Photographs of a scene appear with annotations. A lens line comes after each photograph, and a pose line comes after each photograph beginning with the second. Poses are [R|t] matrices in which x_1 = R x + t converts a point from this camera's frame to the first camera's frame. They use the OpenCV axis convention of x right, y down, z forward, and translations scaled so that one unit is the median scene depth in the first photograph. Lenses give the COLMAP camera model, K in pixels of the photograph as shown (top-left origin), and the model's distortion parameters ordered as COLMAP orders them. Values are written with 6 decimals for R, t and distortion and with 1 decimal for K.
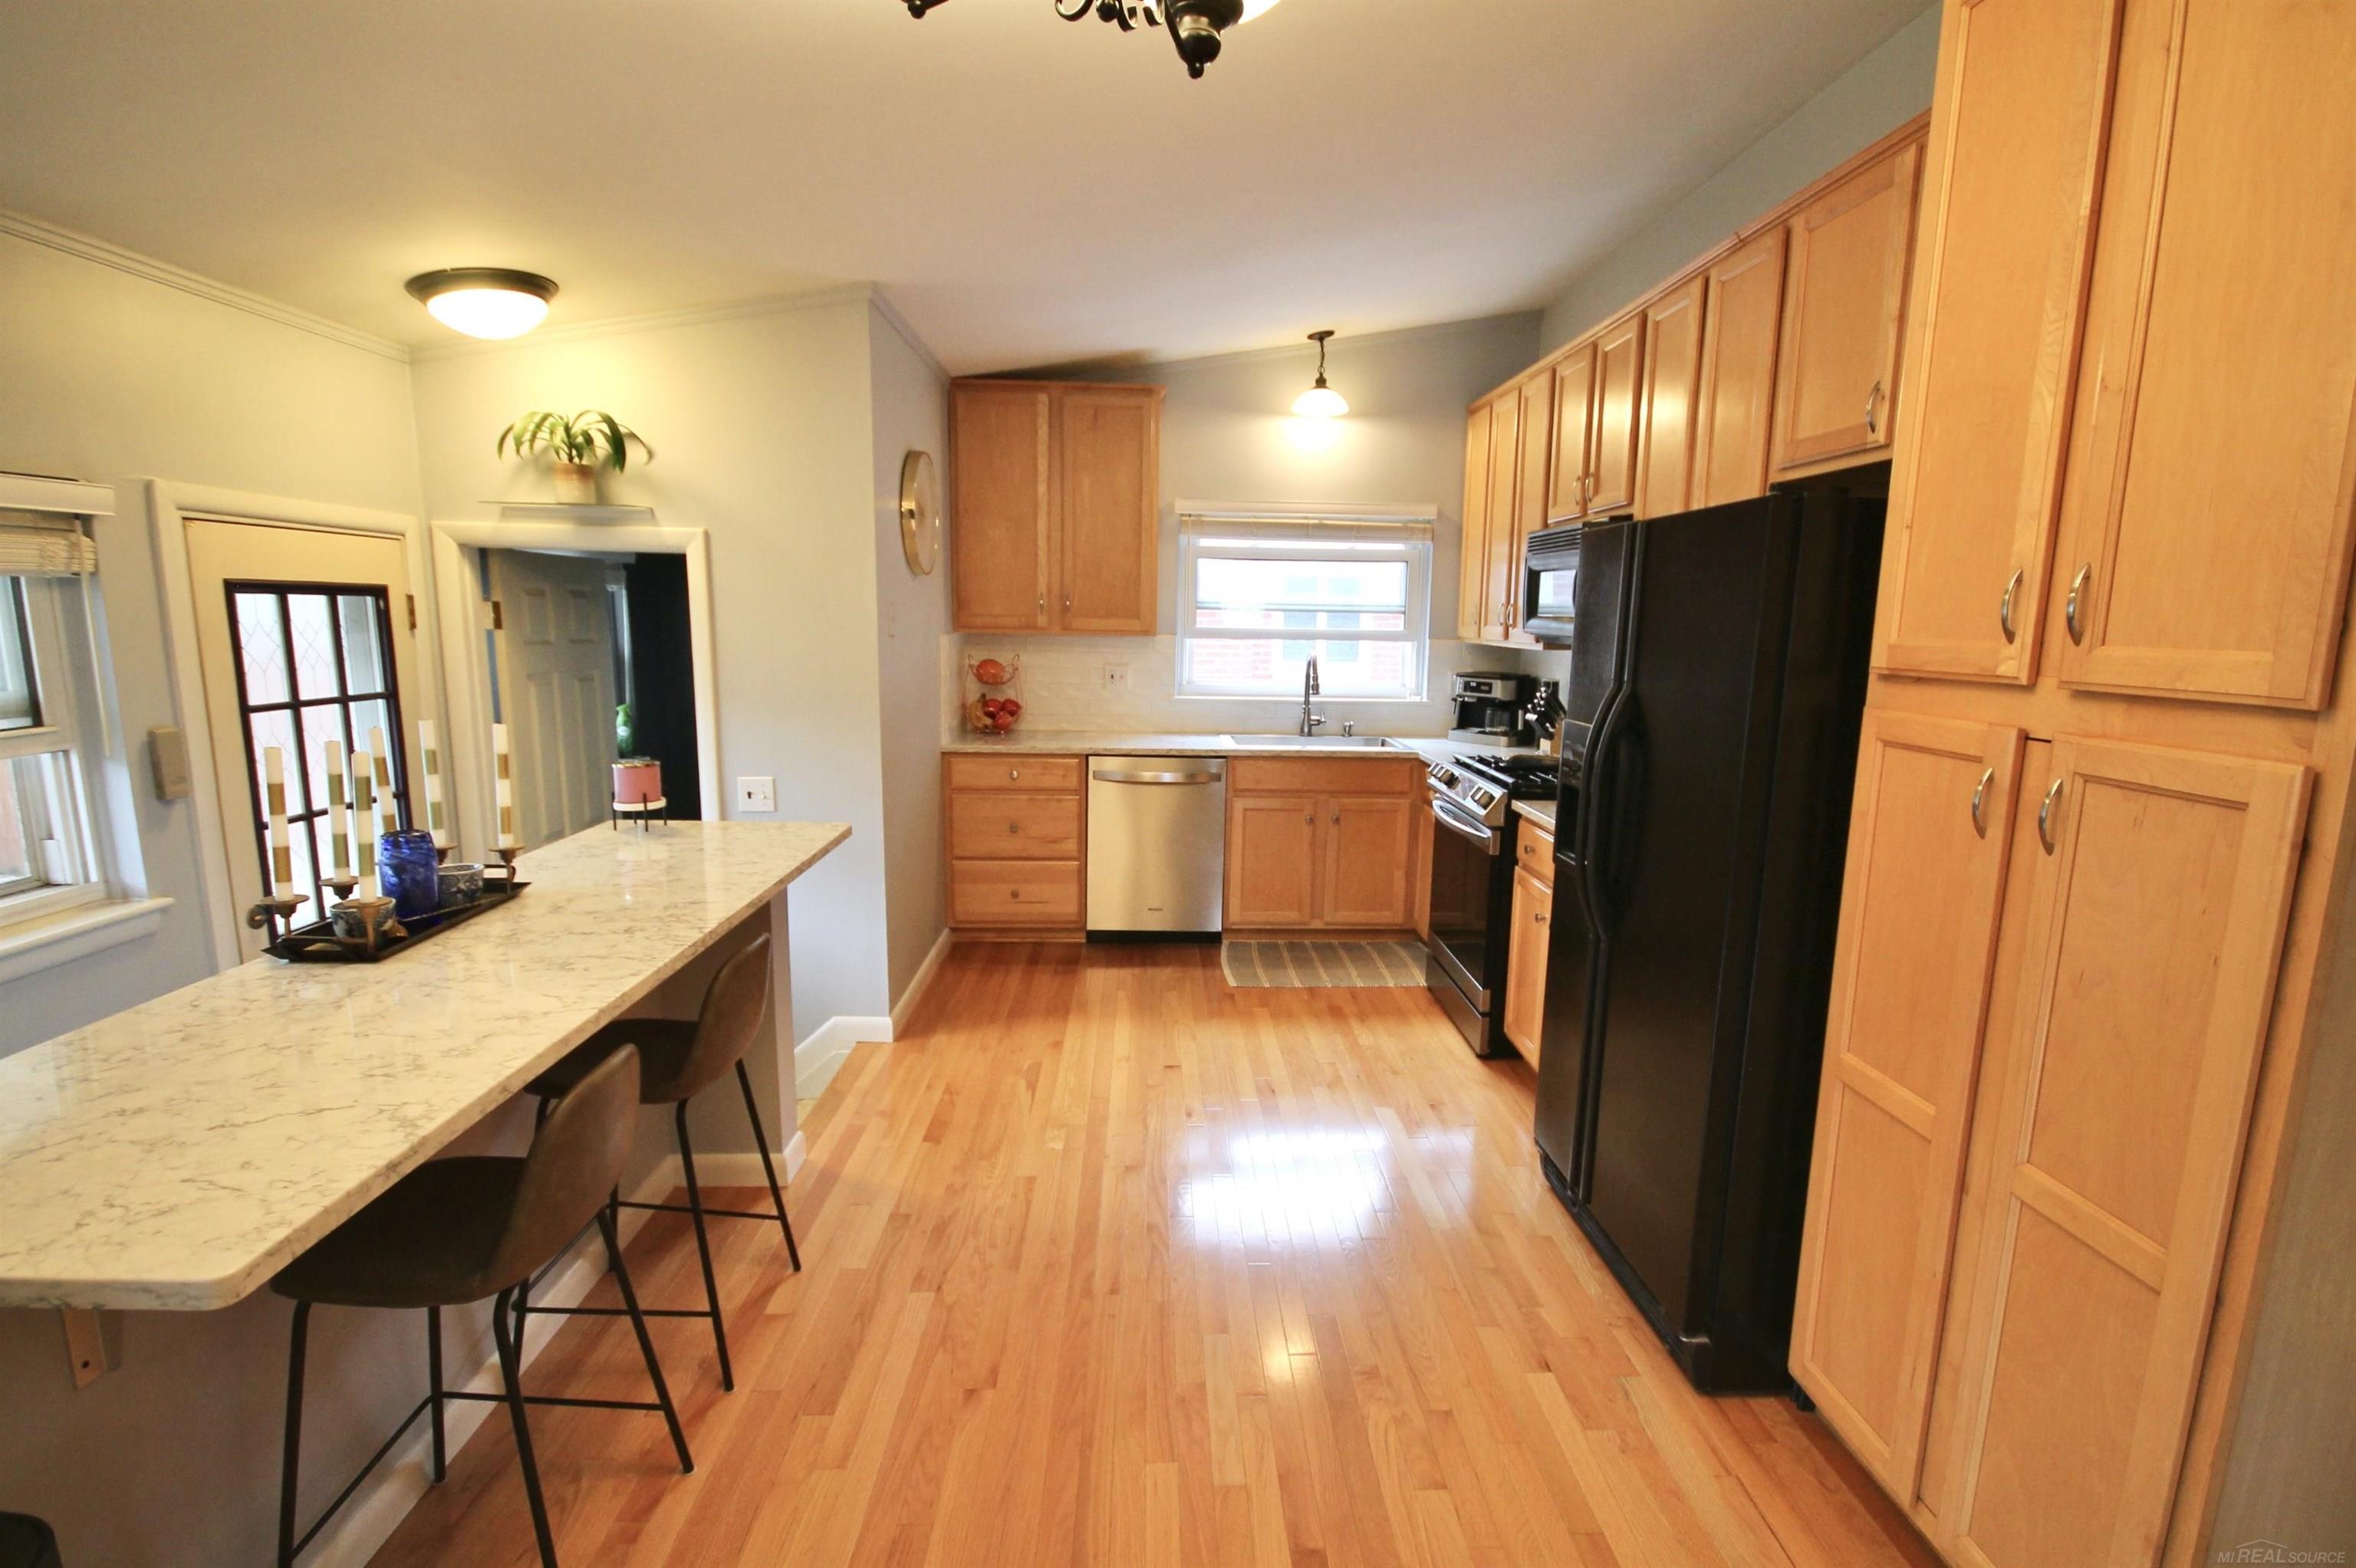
lens RADIAL K [[1099.9, 0, 1199.3], [0, 1099.9, 796.8], [0, 0, 1]] dist [-0.002931, -0.000406]
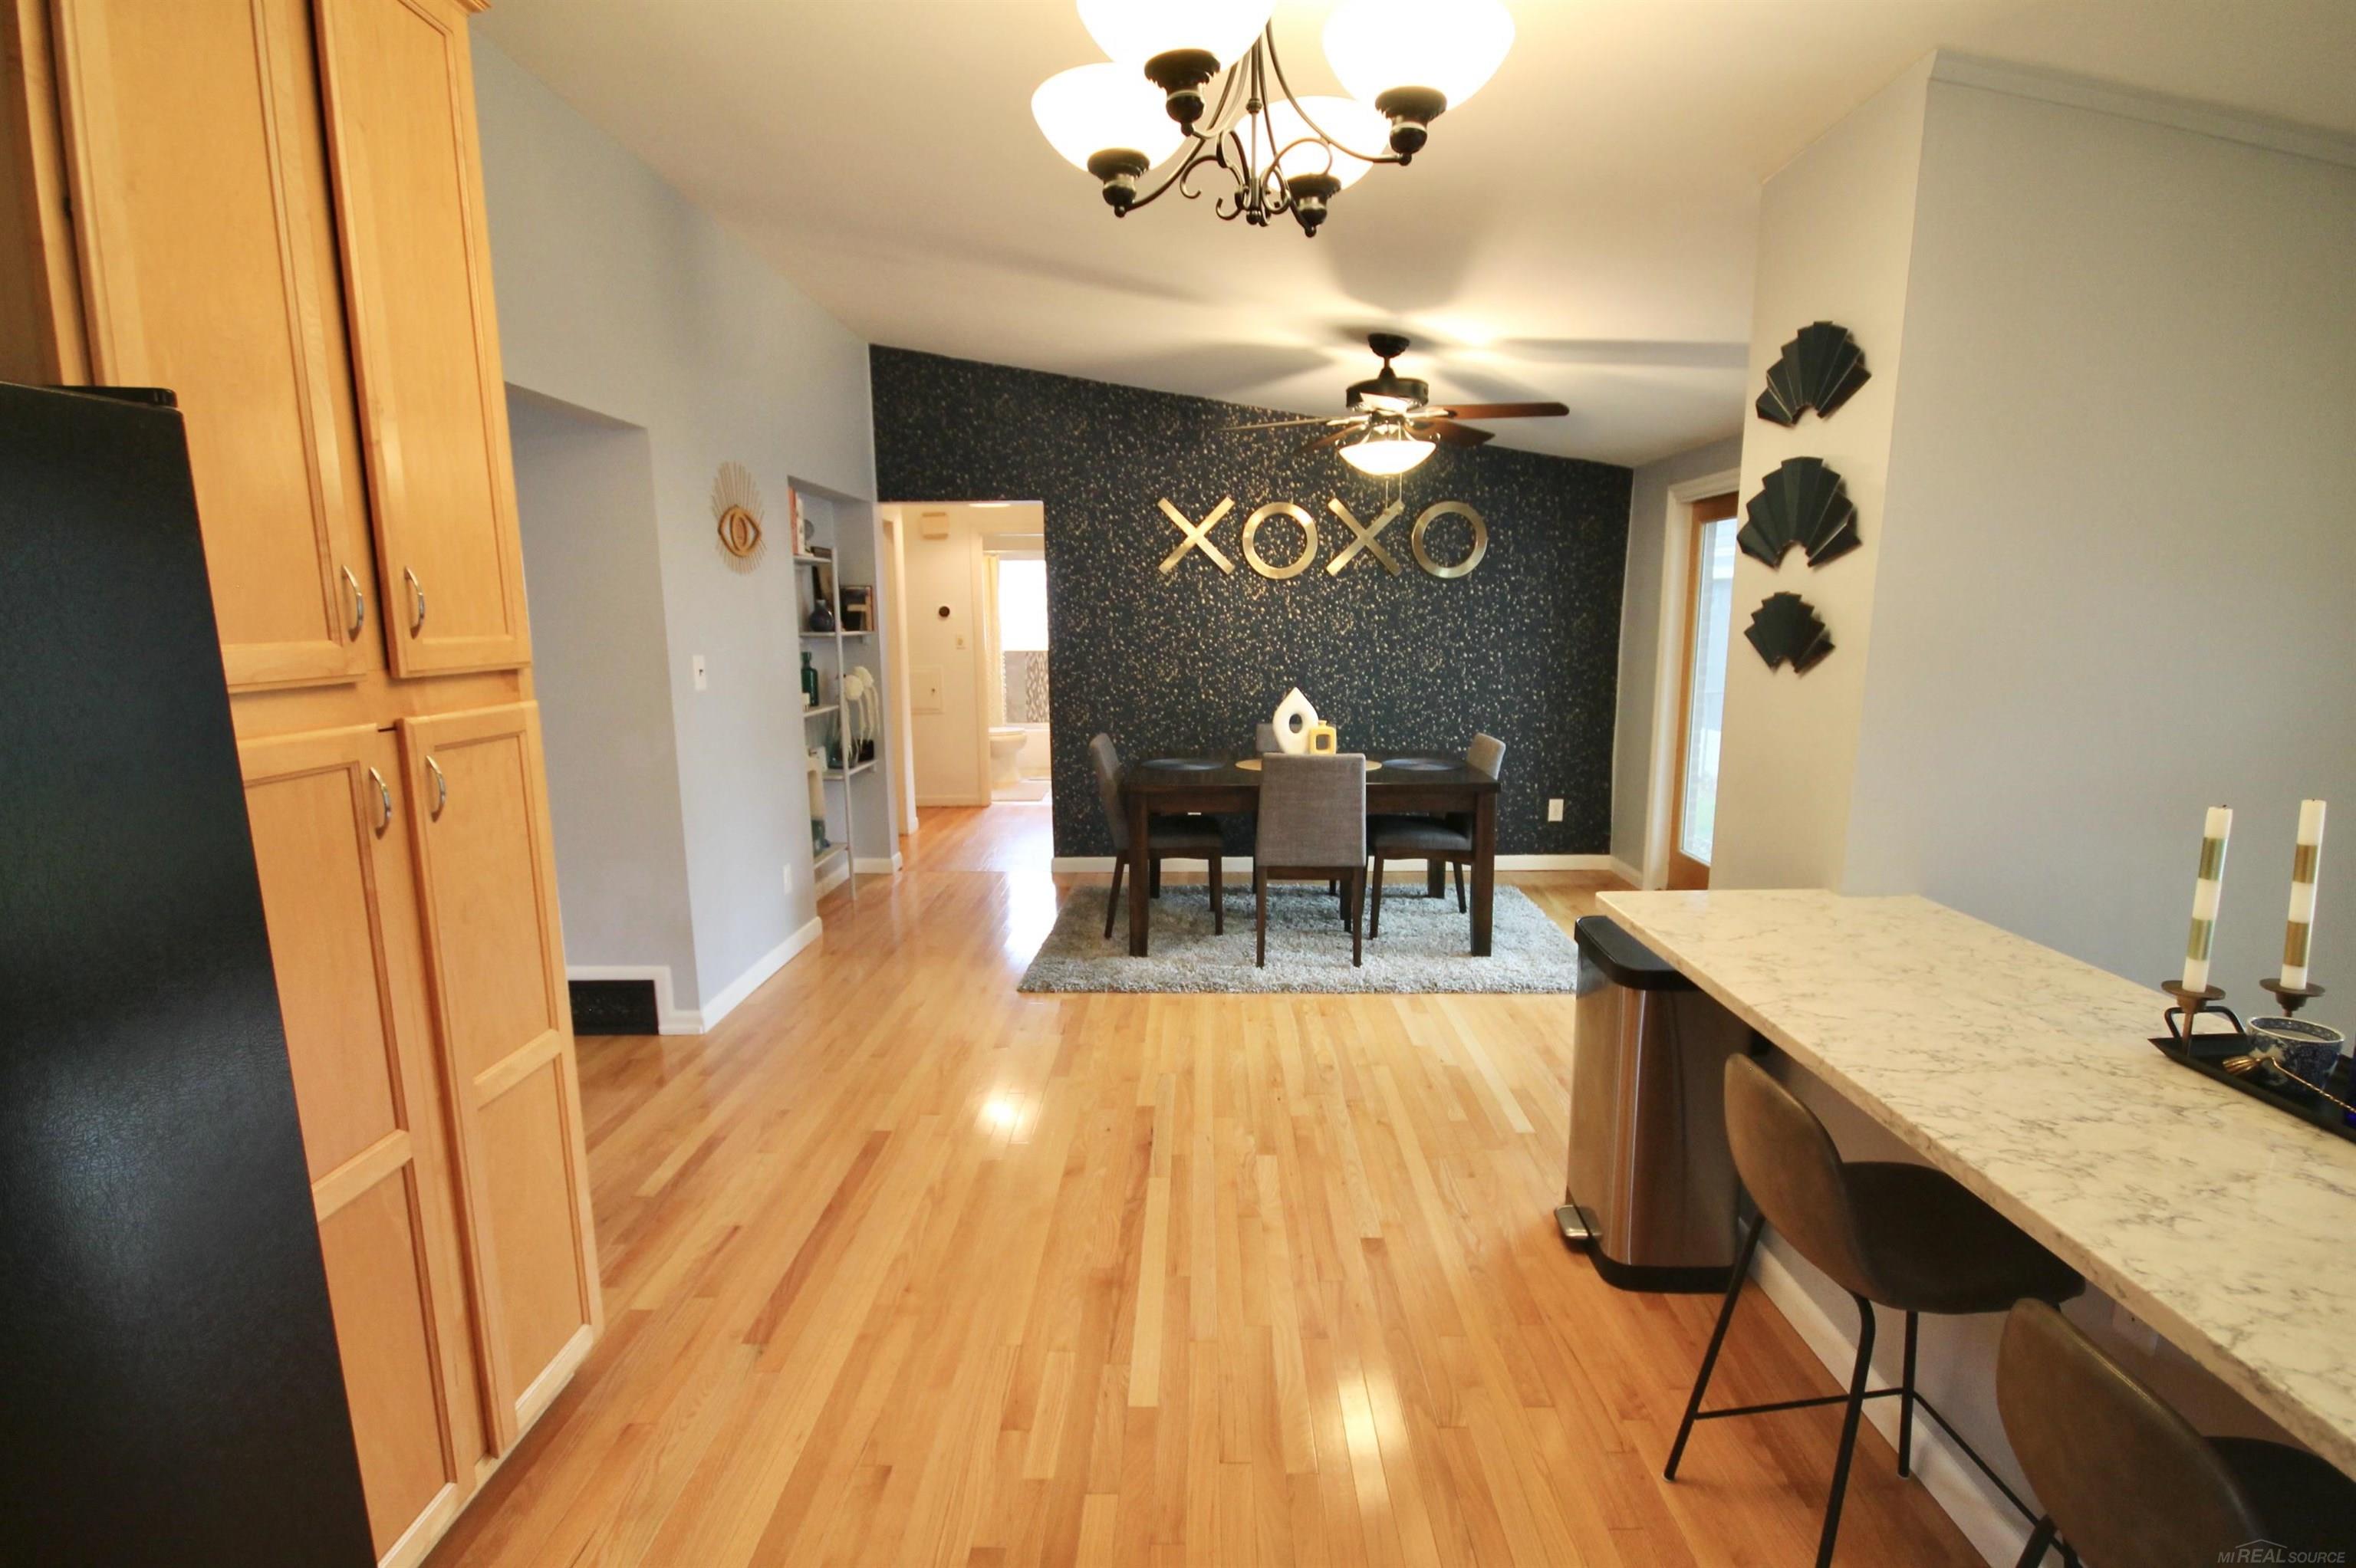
lens RADIAL K [[1099.9, 0, 1199.3], [0, 1099.9, 796.8], [0, 0, 1]] dist [-0.002931, -0.000406]
pose [[-0.998895, -0.015415, 0.044402, -0.026532], [-0.000107, 0.945434, 0.325814, -0.118943], [-0.047002, 0.325449, -0.944391, 0.700294]]
